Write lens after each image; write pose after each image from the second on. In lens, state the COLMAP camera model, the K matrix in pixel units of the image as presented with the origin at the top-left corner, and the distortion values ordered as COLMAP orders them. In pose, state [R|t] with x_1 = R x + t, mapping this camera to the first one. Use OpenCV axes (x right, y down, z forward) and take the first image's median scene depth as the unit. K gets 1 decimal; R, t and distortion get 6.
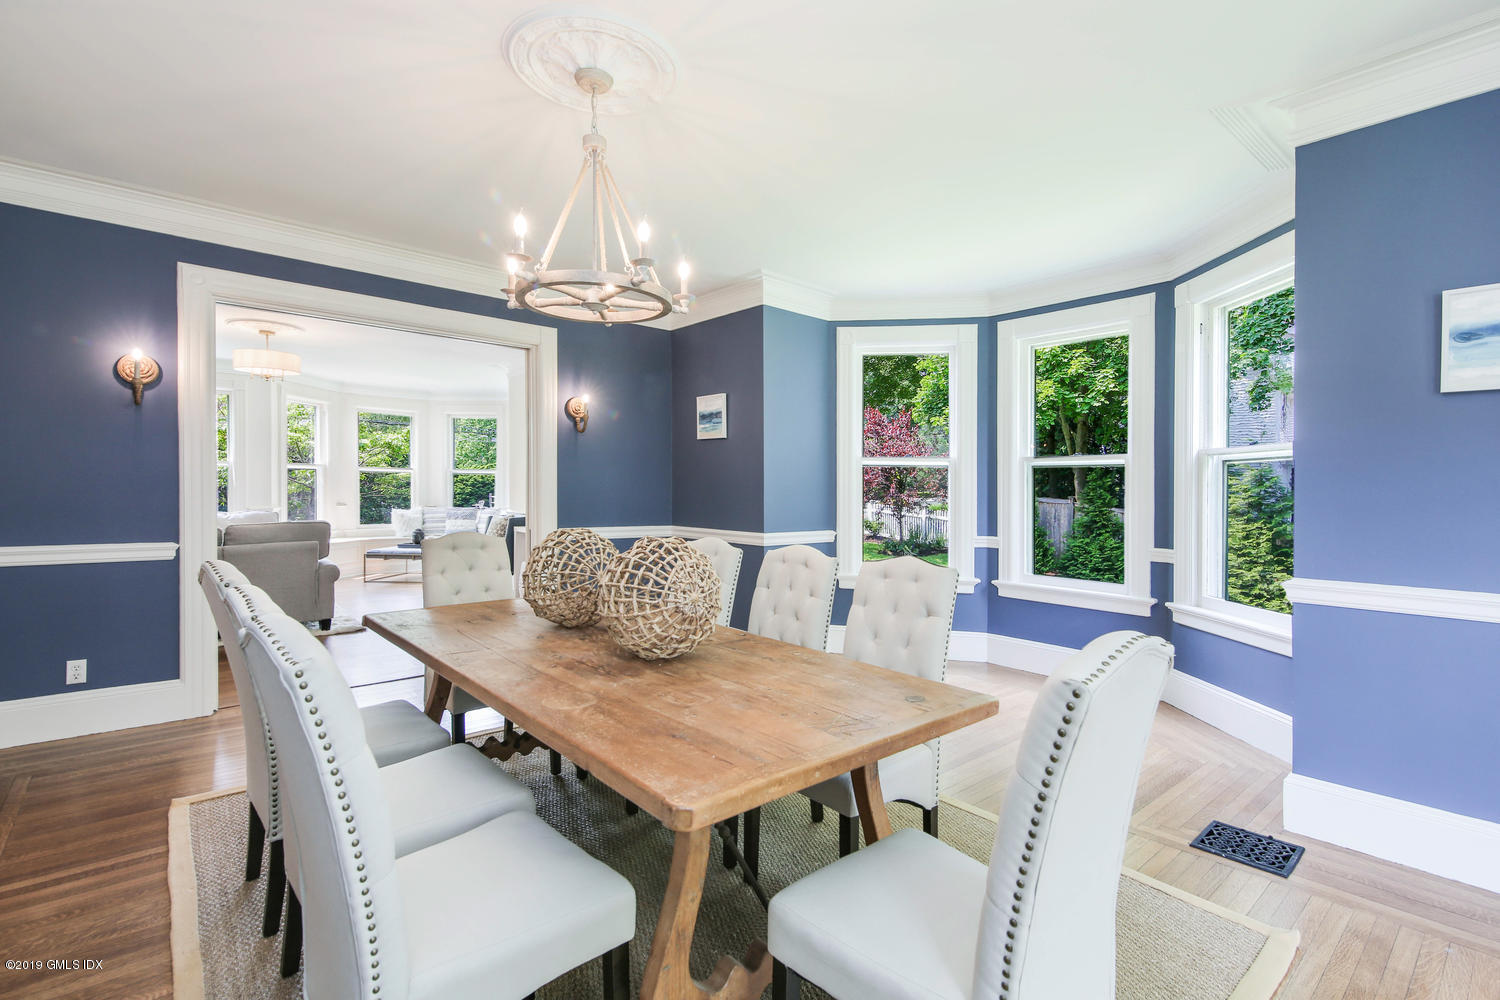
lens RADIAL K [[693.5, 0, 741.2], [0, 693.5, 492.9], [0, 0, 1]] dist [-0.003928, -0.000728]
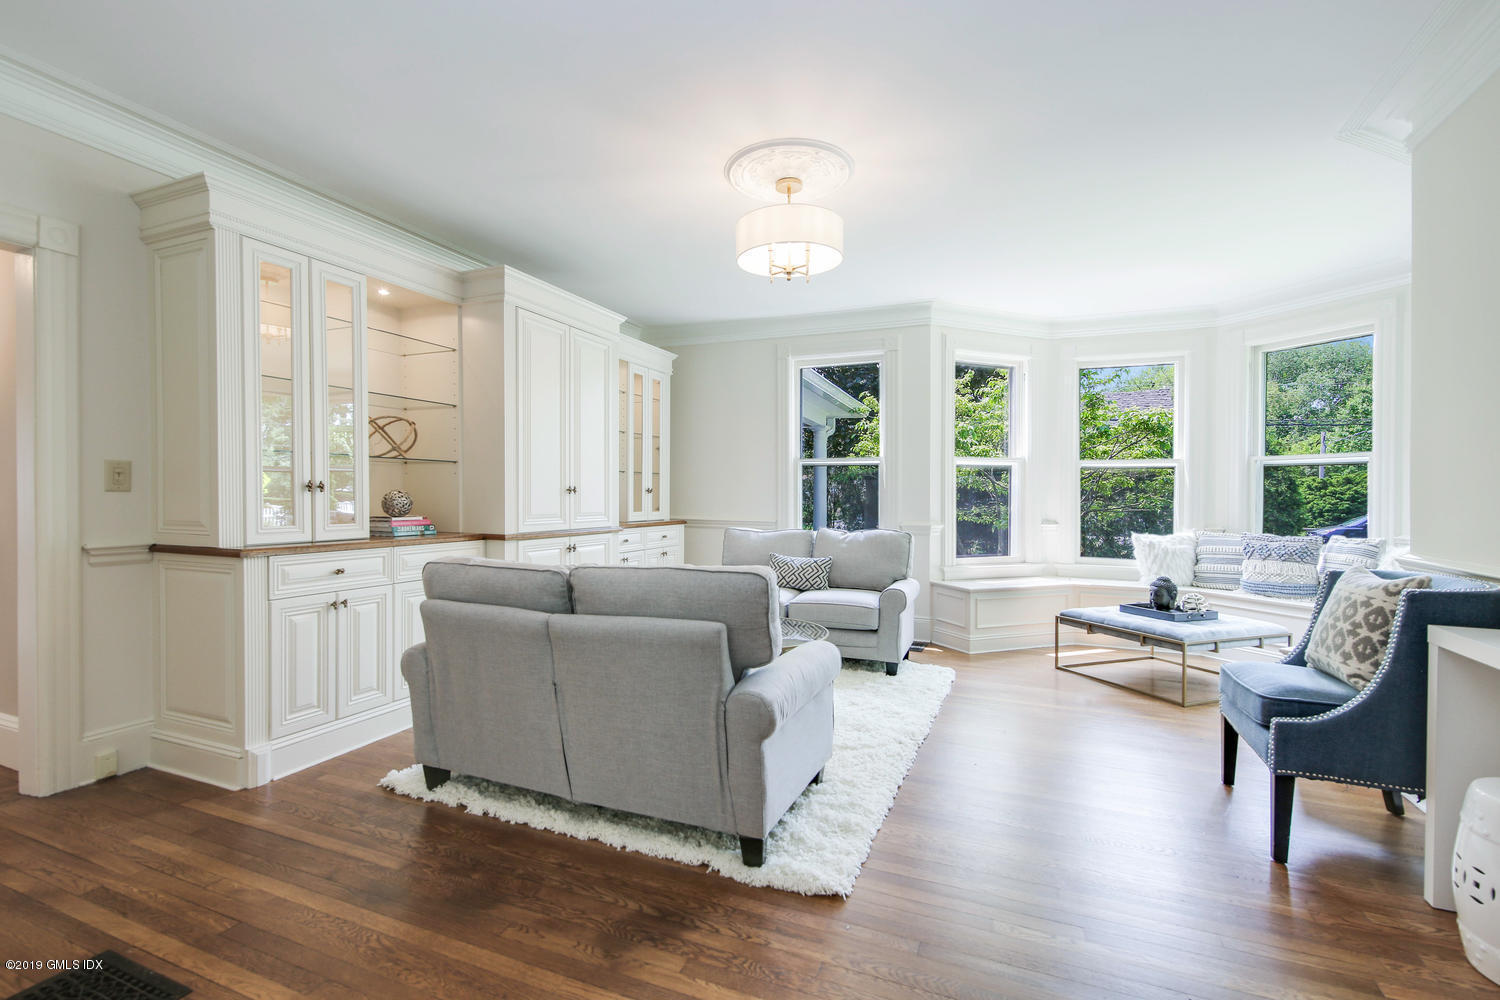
lens RADIAL K [[685.0, 0, 754.6], [0, 685.0, 512.8], [0, 0, 1]] dist [-0.001932, -0.000288]
pose [[0.463020, 0.012870, -0.886254, -0.159623], [-0.006739, 0.999917, 0.010999, 0.003001], [0.886322, 0.000879, 0.463068, 0.480949]]
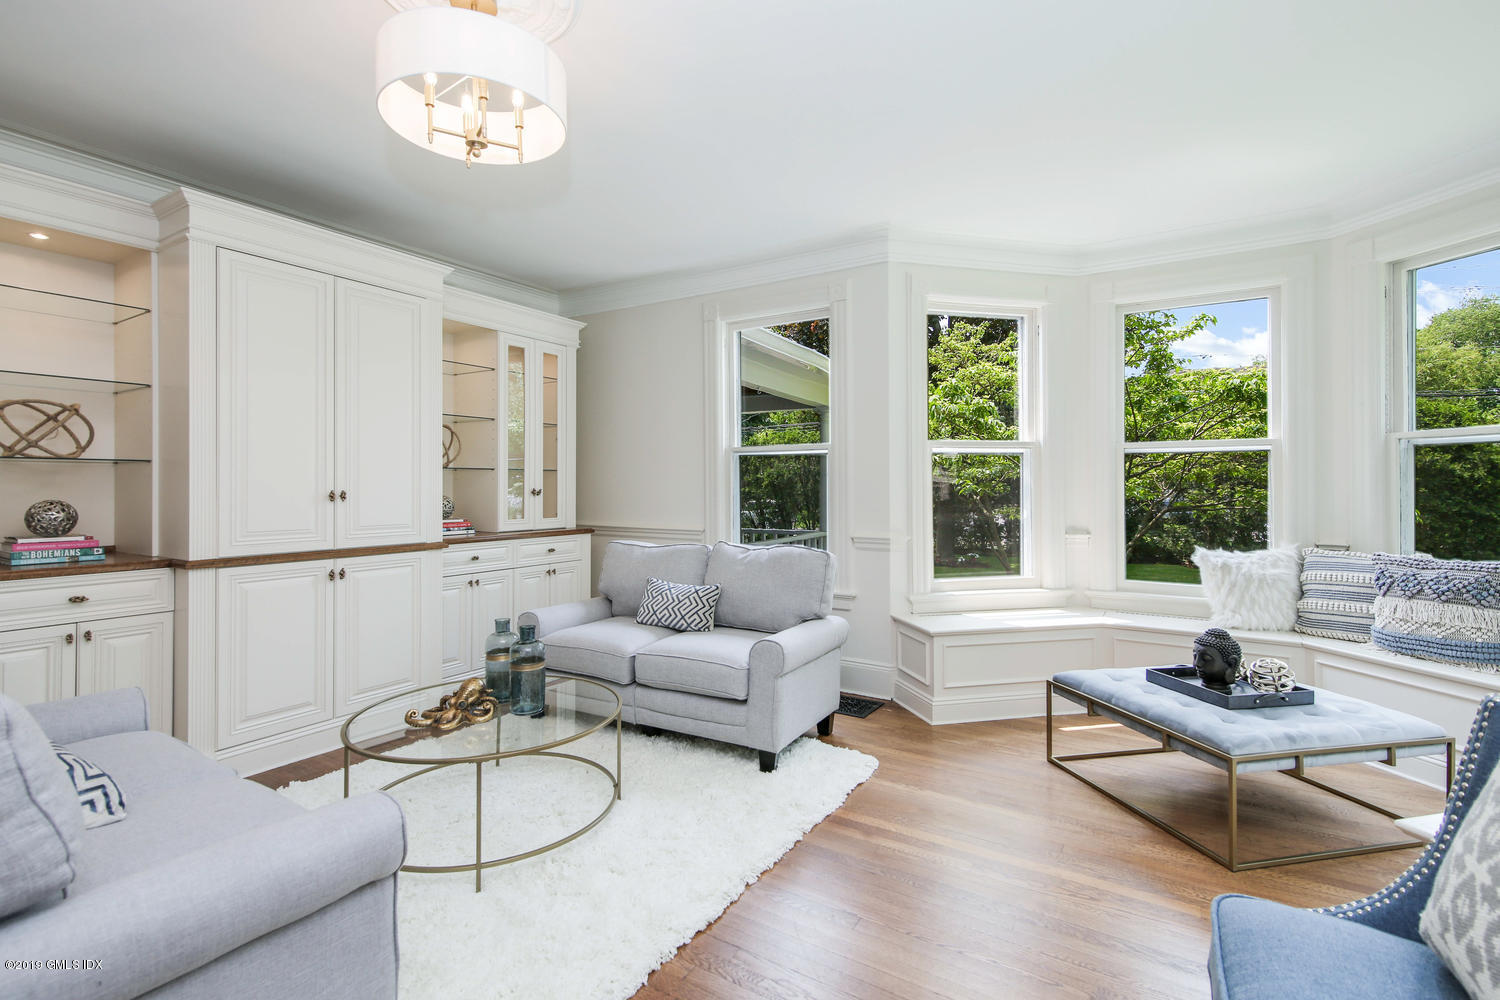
lens RADIAL K [[693.5, 0, 741.2], [0, 693.5, 492.9], [0, 0, 1]] dist [-0.003928, -0.000728]
pose [[0.305125, -0.003110, -0.952307, -0.223608], [0.000704, 0.999995, -0.003040, -0.006414], [0.952312, 0.000257, 0.305126, 0.655427]]
